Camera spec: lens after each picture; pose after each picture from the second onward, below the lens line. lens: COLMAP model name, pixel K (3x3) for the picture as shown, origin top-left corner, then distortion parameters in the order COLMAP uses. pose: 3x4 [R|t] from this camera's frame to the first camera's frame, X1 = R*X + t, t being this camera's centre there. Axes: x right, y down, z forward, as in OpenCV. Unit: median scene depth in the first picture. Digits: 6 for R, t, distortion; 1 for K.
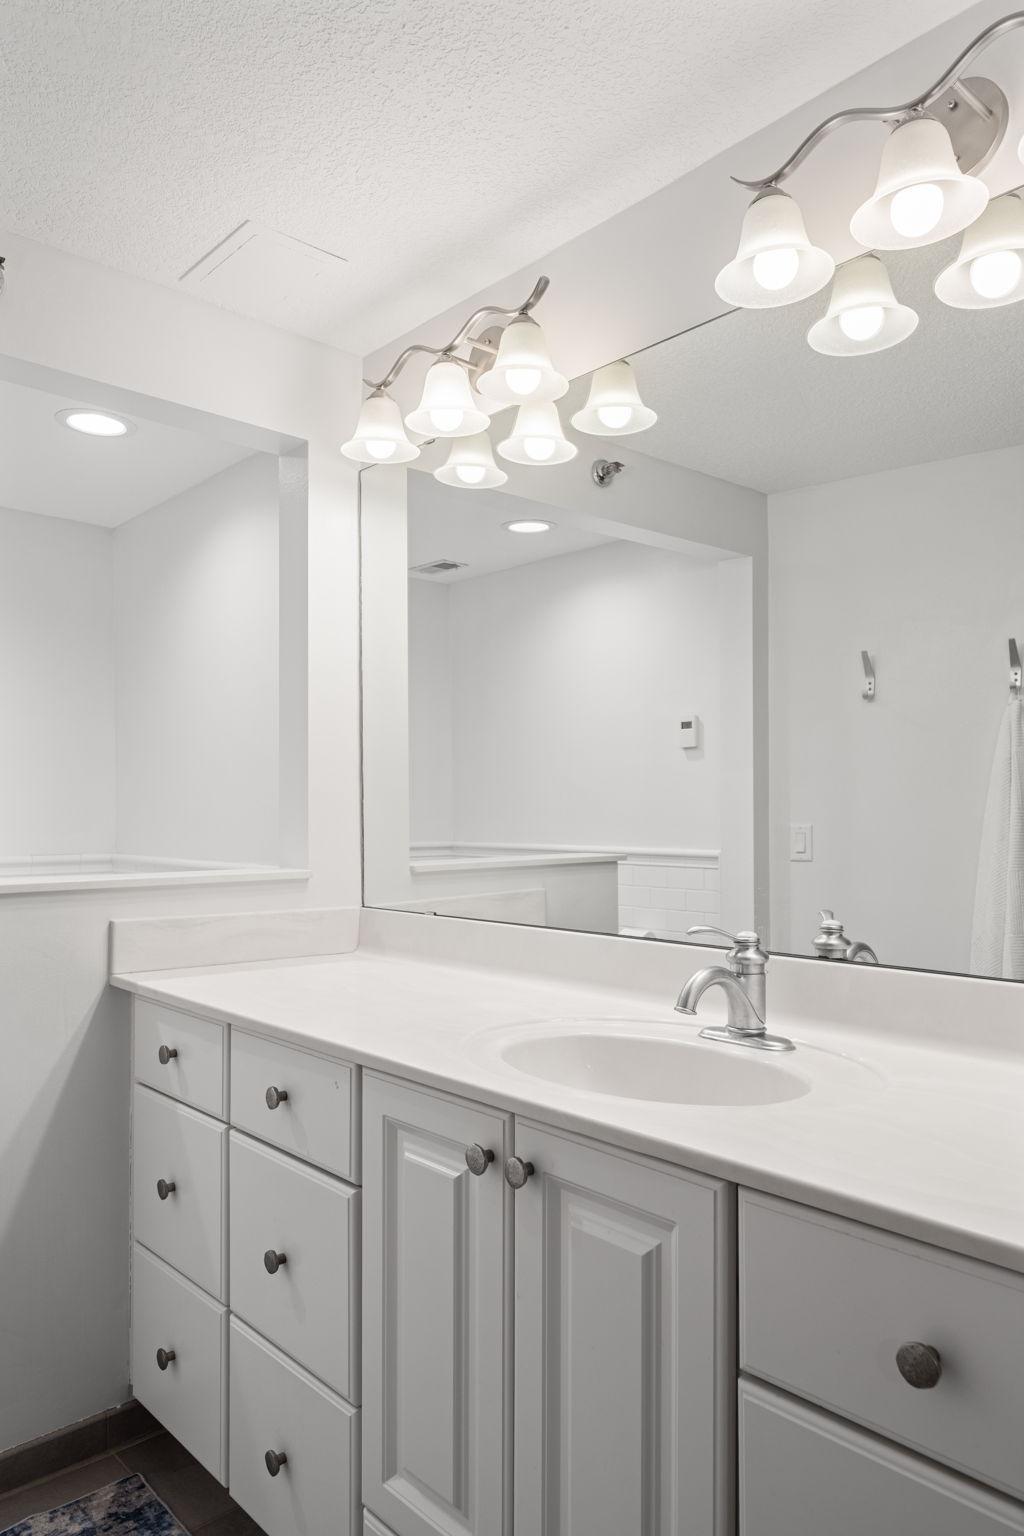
lens RADIAL K [[1047.9, 0, 517.4], [0, 1047.9, 817.1], [0, 0, 1]] dist [-0.002694, 0.001754]
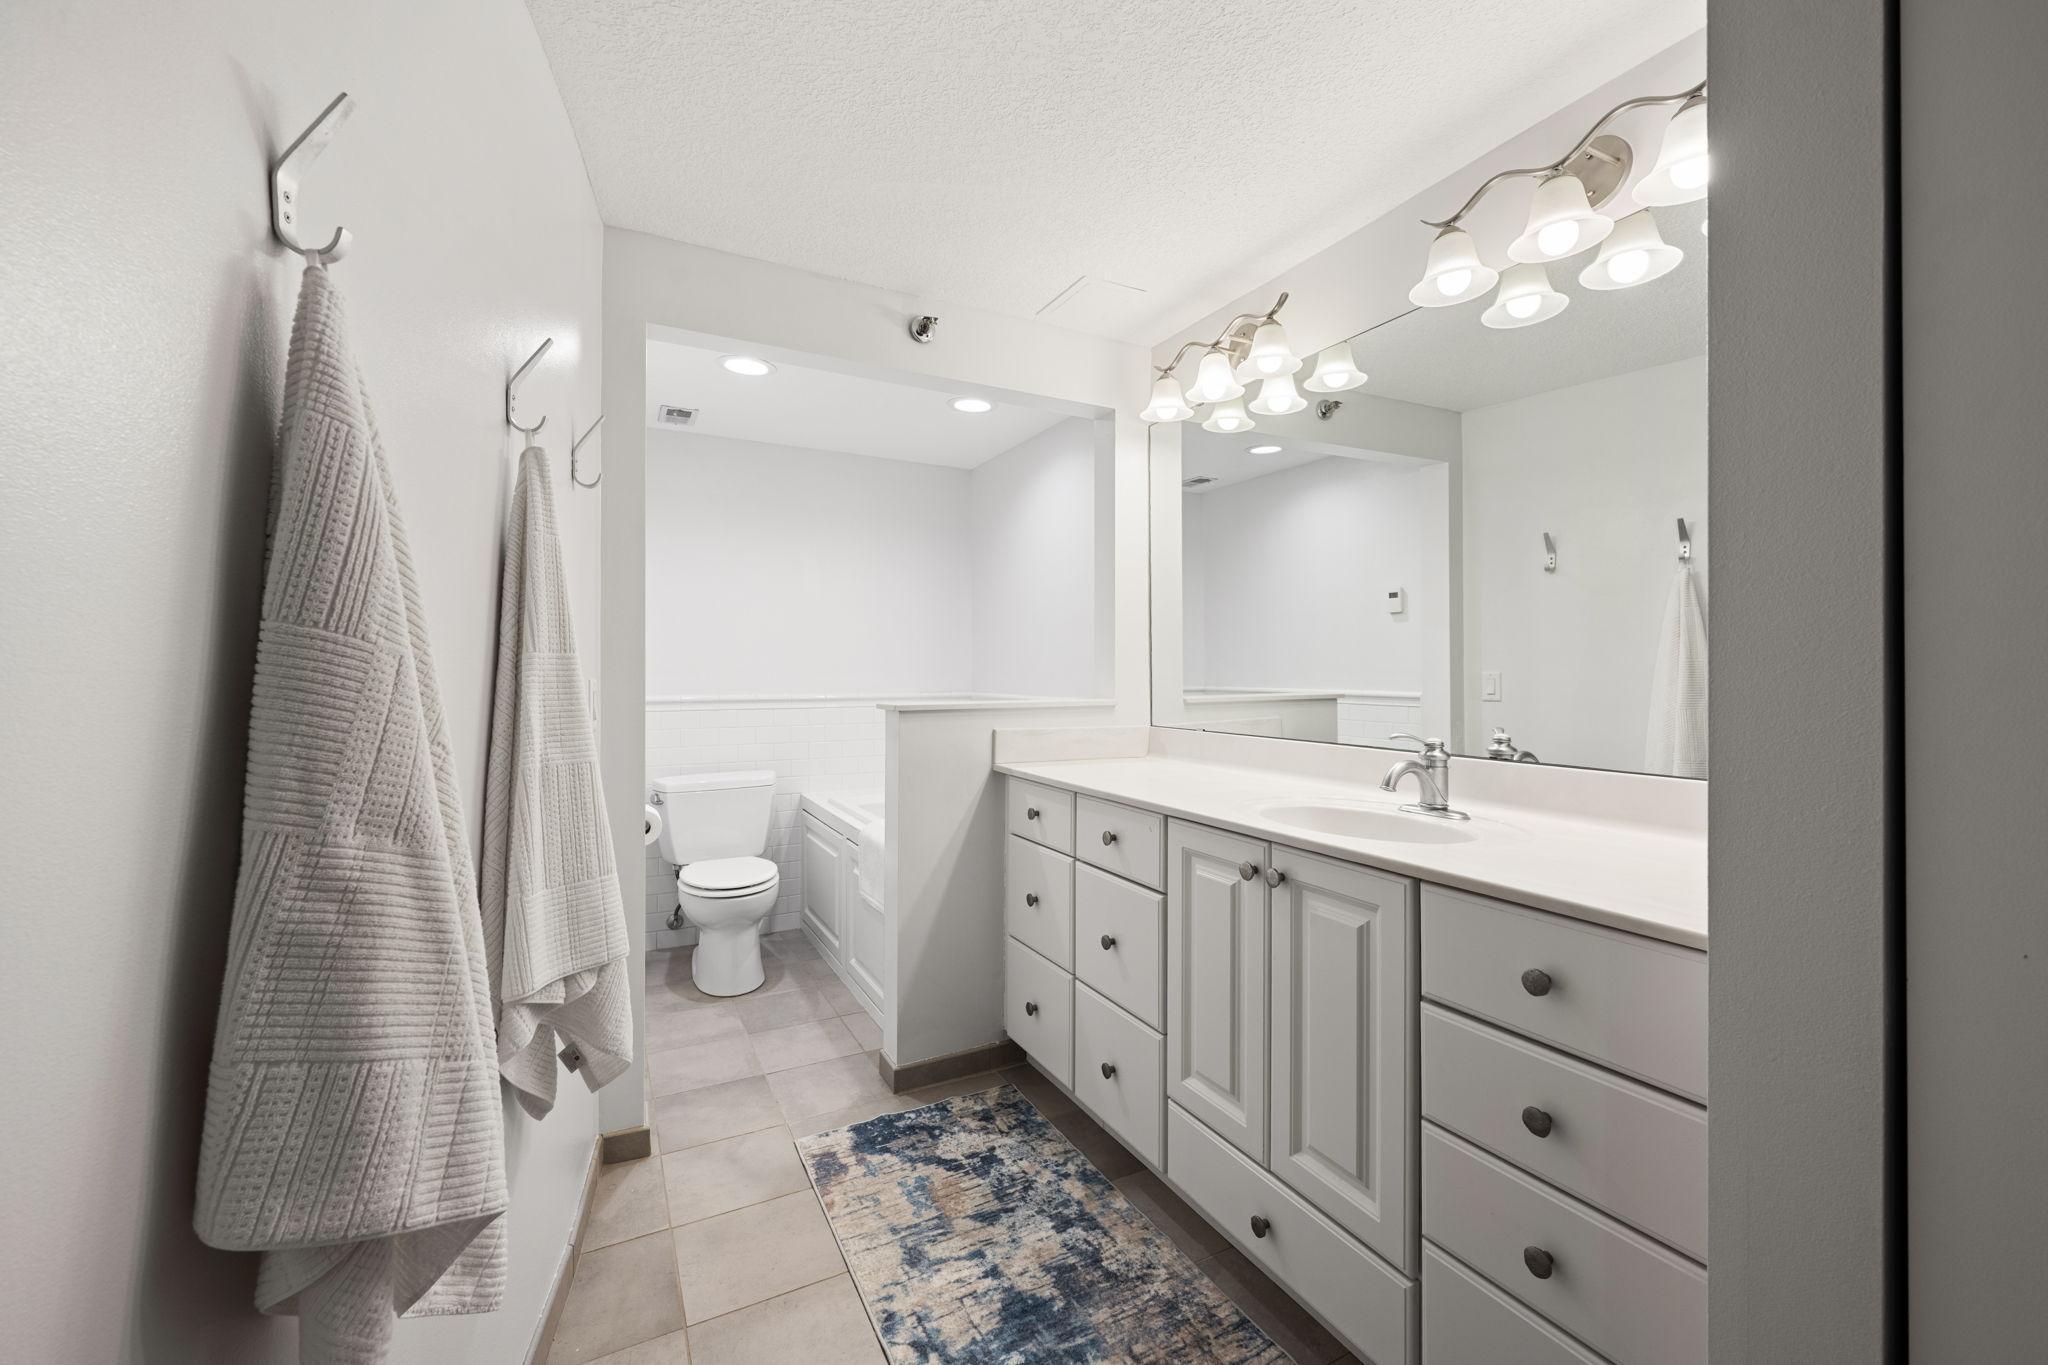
lens RADIAL K [[832.9, 0, 1028.0], [0, 832.9, 667.4], [0, 0, 1]] dist [-0.001527, -0.000187]
pose [[0.966979, -0.000499, -0.254855, -0.024560], [-0.001117, 0.999980, -0.006194, 0.015617], [0.254853, 0.006274, 0.966959, -0.206807]]
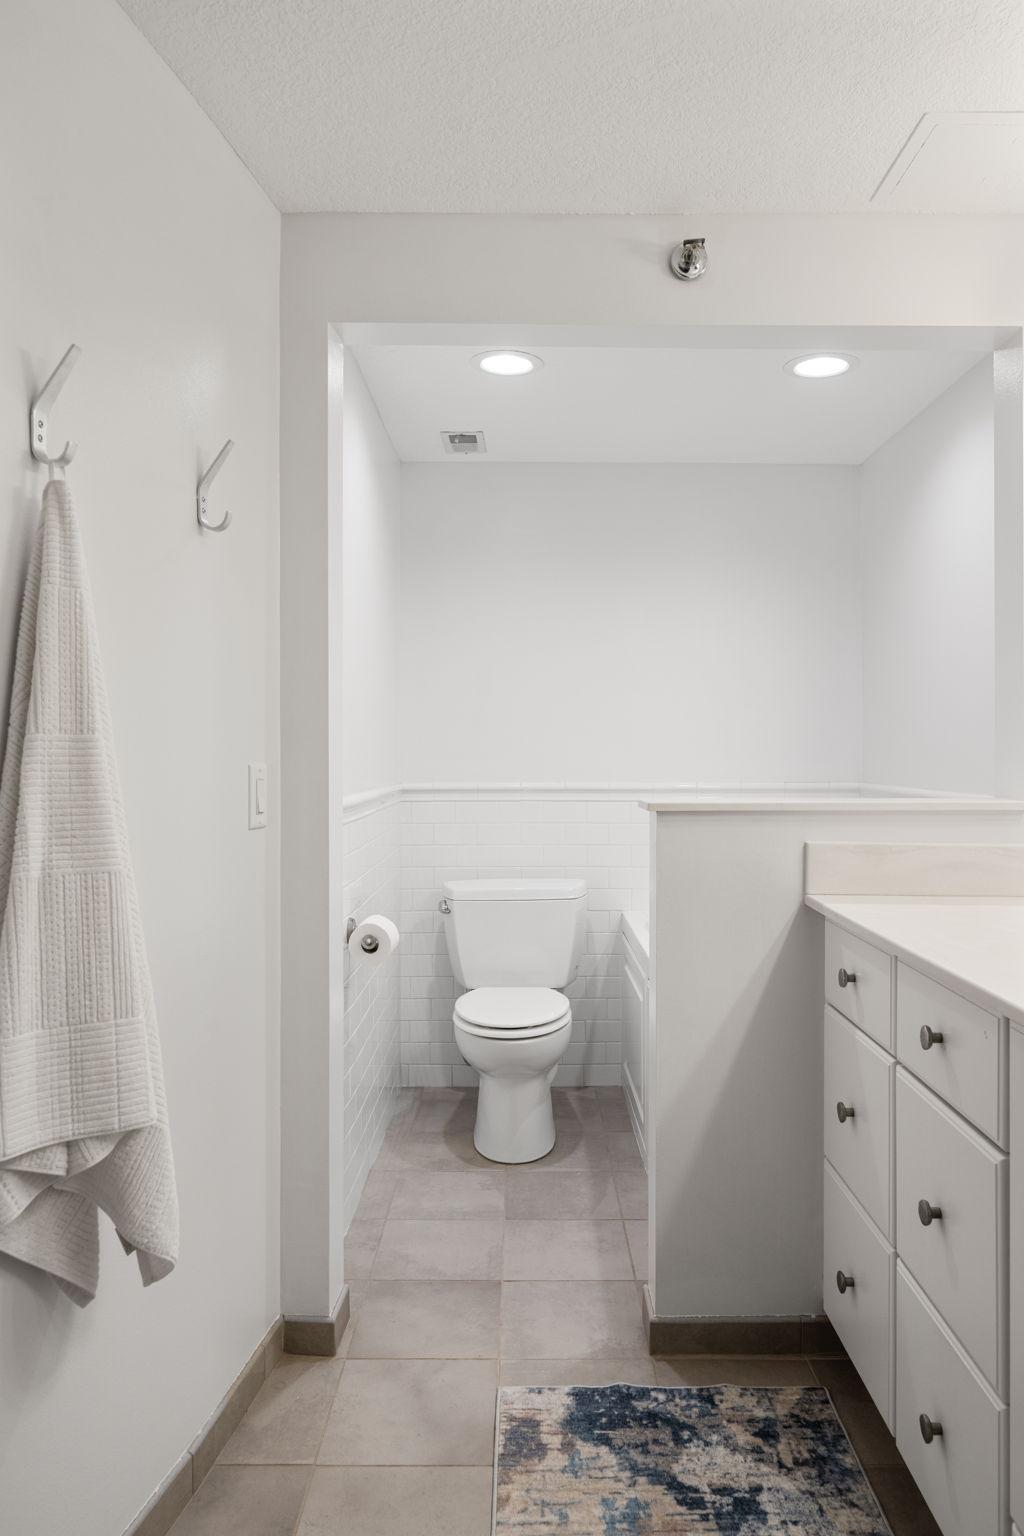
lens RADIAL K [[1037.0, 0, 516.4], [0, 1037.0, 747.2], [0, 0, 1]] dist [-0.001608, 0.001323]
pose [[0.733839, -0.001986, -0.679321, 0.107922], [-0.001643, 0.999988, -0.004698, 0.011226], [0.679322, 0.004564, 0.733827, 0.058871]]
